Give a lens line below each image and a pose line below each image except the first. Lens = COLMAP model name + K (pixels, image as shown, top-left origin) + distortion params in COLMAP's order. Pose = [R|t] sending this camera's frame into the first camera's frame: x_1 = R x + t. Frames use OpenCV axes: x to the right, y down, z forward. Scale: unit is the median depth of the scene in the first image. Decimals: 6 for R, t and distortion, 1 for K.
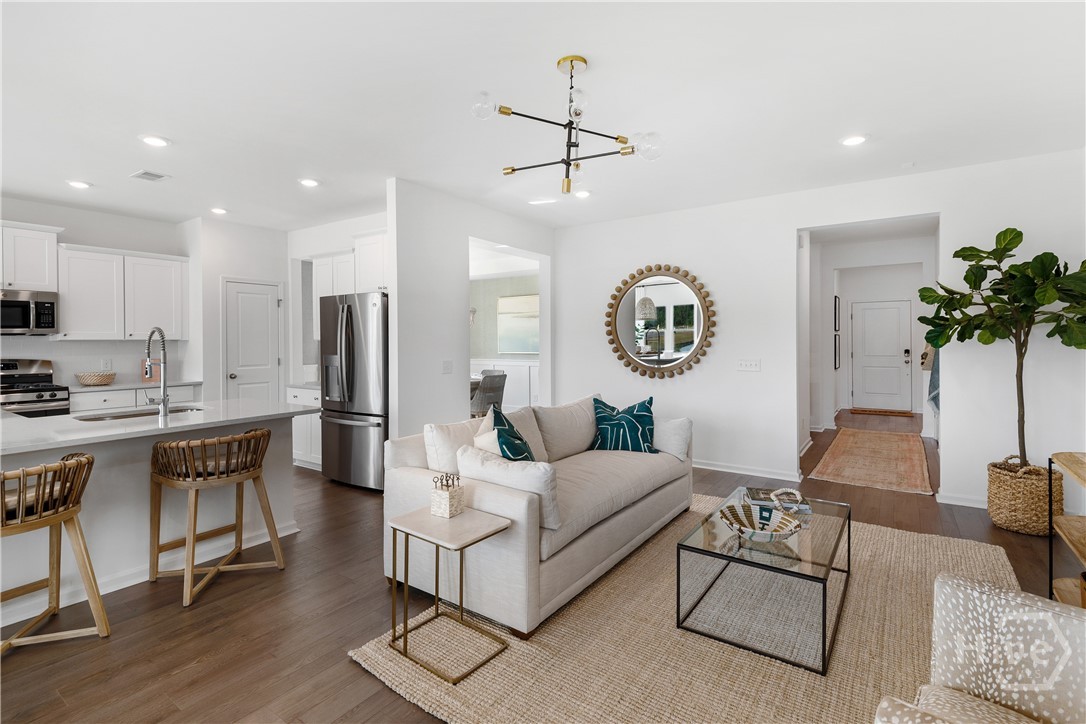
lens RADIAL K [[500.8, 0, 501.2], [0, 500.8, 343.9], [0, 0, 1]] dist [0.001446, -0.000021]
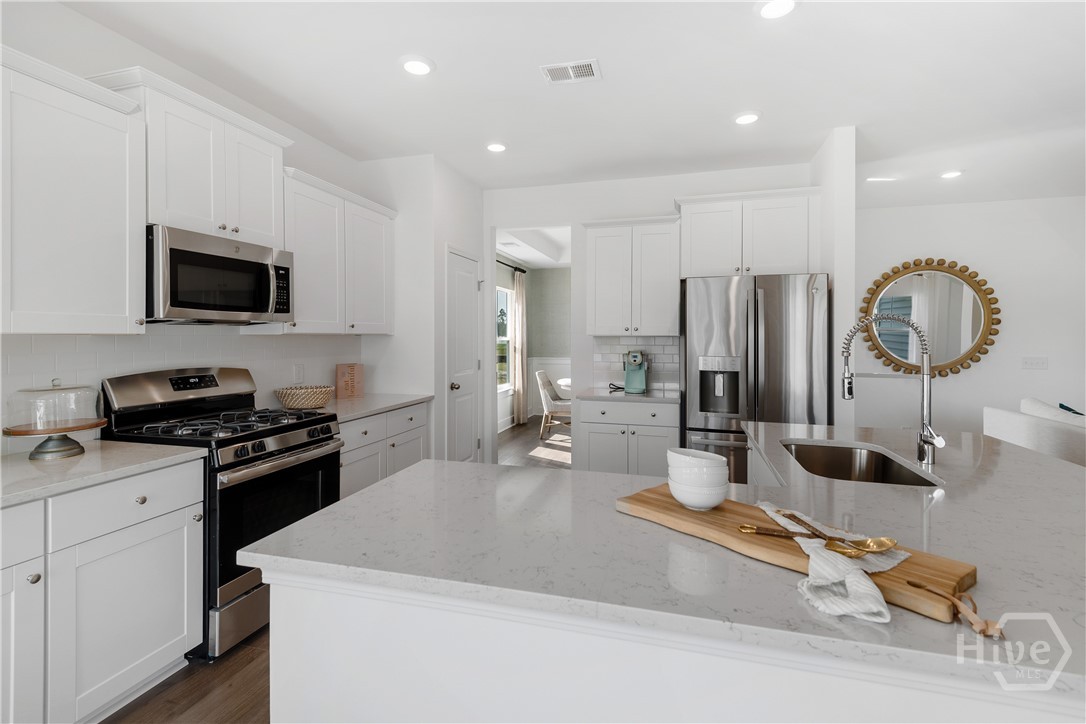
lens RADIAL K [[500.8, 0, 560.1], [0, 500.8, 339.5], [0, 0, 1]] dist [0.001446, -0.000021]
pose [[0.952449, 0.002723, 0.304687, -0.682107], [-0.002078, 0.999995, -0.002442, -0.000610], [-0.304692, 0.001693, 0.952449, 0.321441]]
